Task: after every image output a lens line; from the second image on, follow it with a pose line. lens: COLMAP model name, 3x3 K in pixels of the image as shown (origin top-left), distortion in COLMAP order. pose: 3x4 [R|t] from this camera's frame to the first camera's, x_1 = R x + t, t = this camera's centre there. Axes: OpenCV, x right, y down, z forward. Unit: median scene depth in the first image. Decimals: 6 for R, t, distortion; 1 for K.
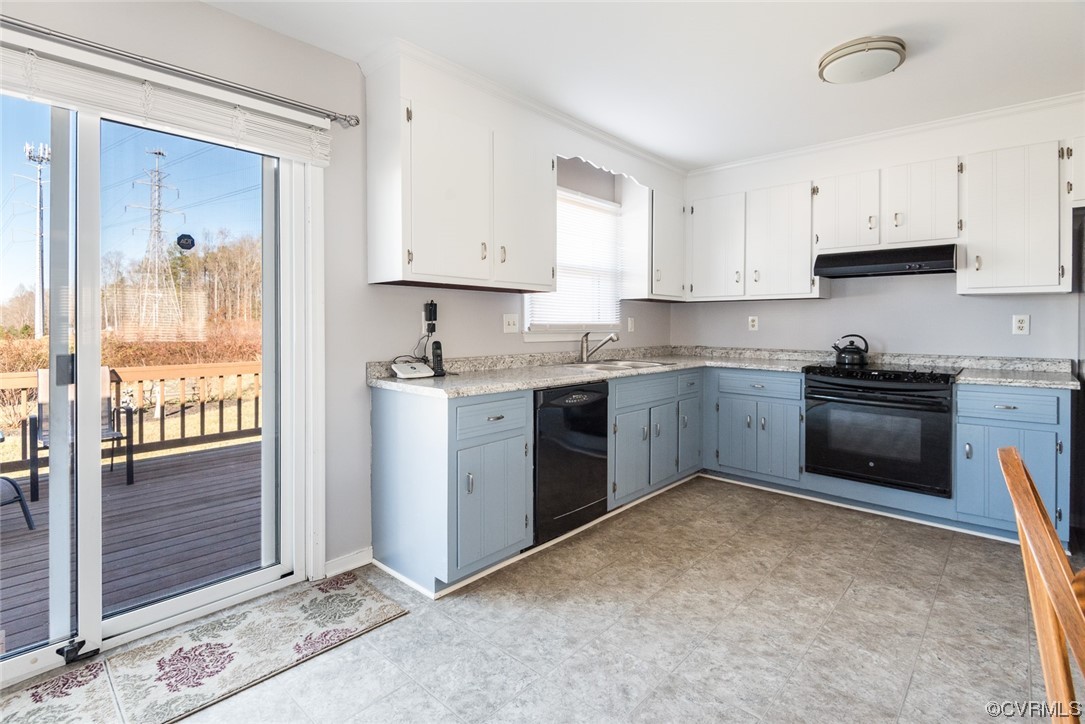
lens RADIAL K [[514.3, 0, 542.5], [0, 514.3, 362.0], [0, 0, 1]] dist [-0.000953, -0.000464]
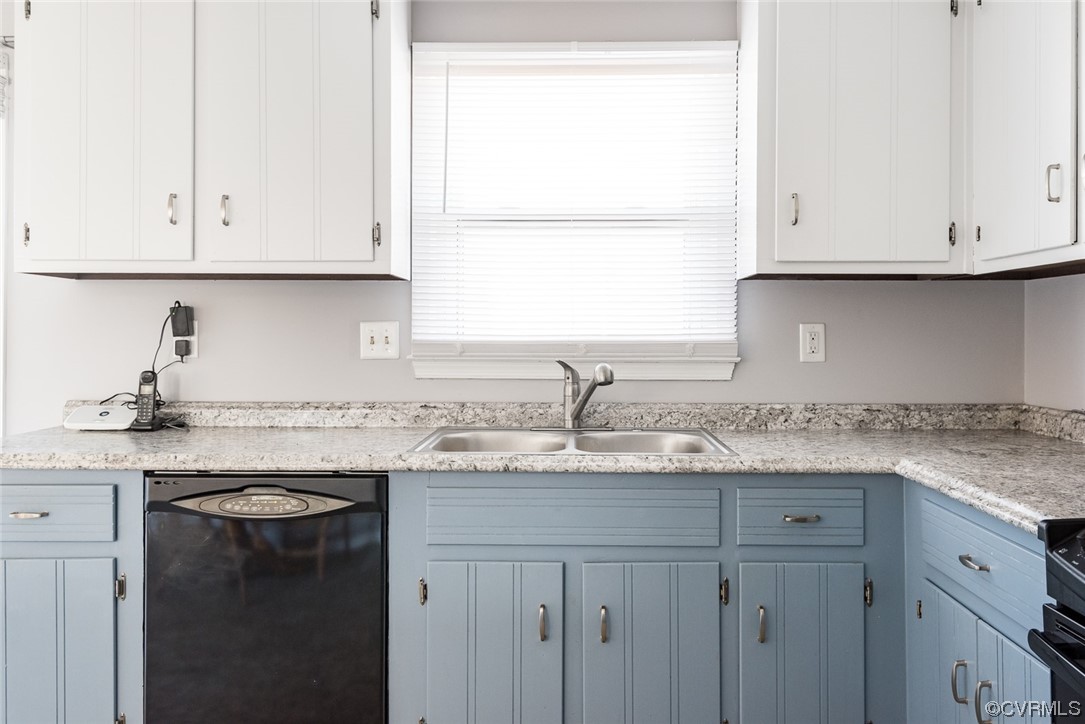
lens RADIAL K [[858.5, 0, 542.5], [0, 858.5, 362.0], [0, 0, 1]] dist [-0.001364, -0.004037]
pose [[0.657093, 0.023741, -0.753435, 0.734874], [-0.055521, 0.998313, -0.016964, -0.051885], [0.751762, 0.052979, 0.657303, 0.611247]]
